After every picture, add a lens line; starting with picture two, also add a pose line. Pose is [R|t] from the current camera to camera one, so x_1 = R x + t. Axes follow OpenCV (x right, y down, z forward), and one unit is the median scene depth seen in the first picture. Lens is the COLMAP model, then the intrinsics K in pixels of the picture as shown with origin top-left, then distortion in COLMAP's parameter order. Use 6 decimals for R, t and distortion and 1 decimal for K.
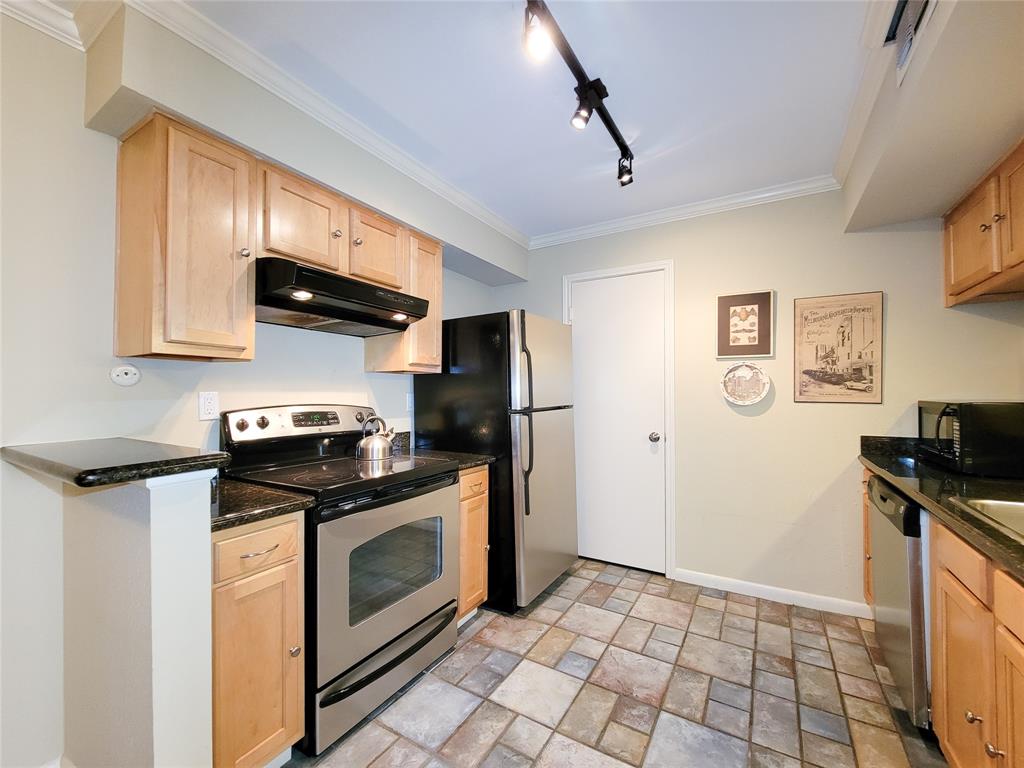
lens RADIAL K [[415.0, 0, 512.0], [0, 415.0, 384.0], [0, 0, 1]] dist [-0.000751, -0.001072]
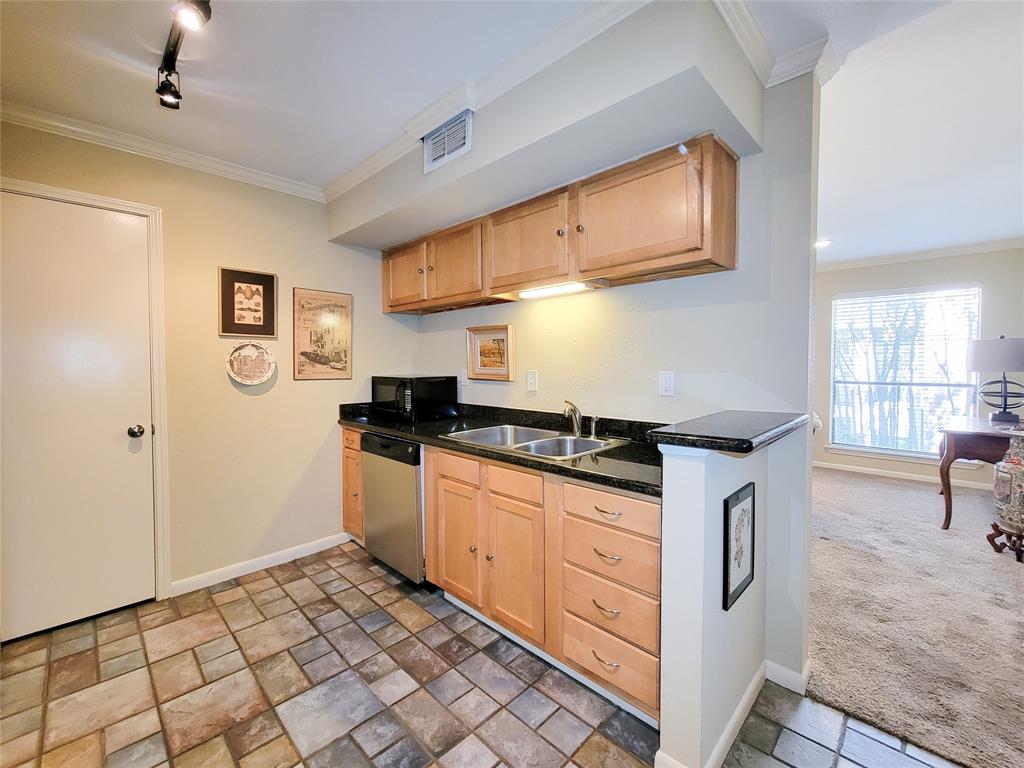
lens RADIAL K [[423.5, 0, 505.6], [0, 423.5, 371.0], [0, 0, 1]] dist [-0.000792, -0.002632]
pose [[0.263010, -0.015953, 0.964661, -0.304670], [-0.017005, 0.999631, 0.021168, -0.016452], [-0.964643, -0.021971, 0.262641, 0.171023]]
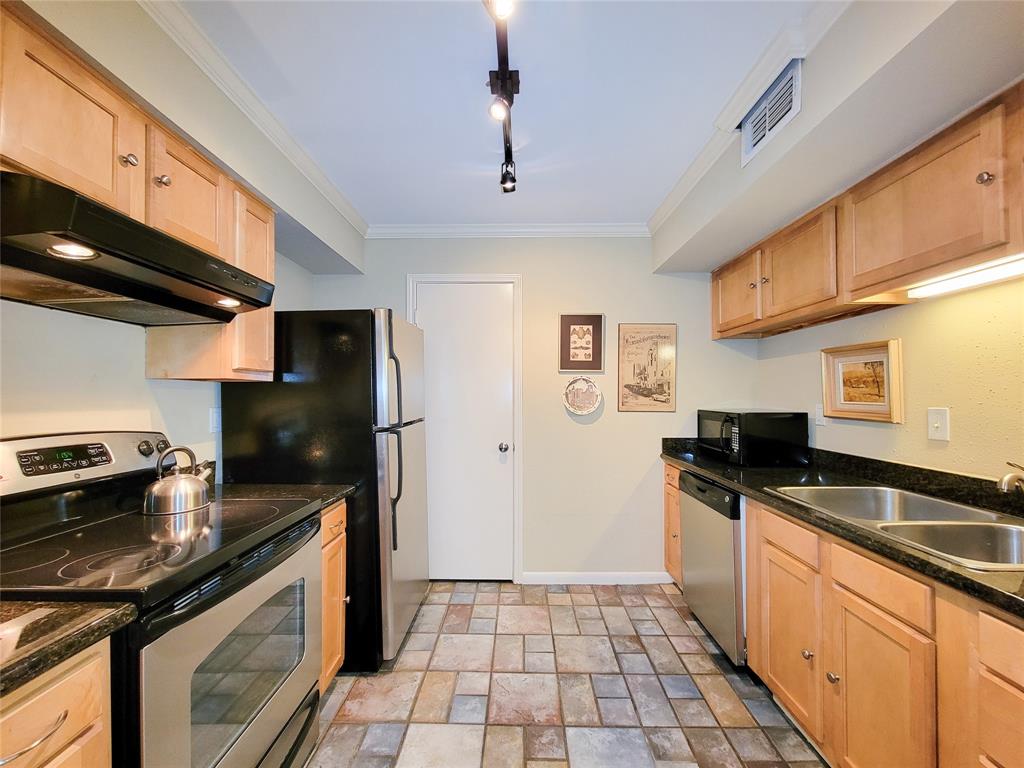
lens RADIAL K [[415.9, 0, 513.9], [0, 415.9, 389.9], [0, 0, 1]] dist [0.000764, -0.002421]
pose [[0.871198, 0.008058, 0.490866, -0.174452], [-0.011374, 0.999928, 0.003774, -0.020715], [-0.490800, -0.008871, 0.871227, 0.136762]]
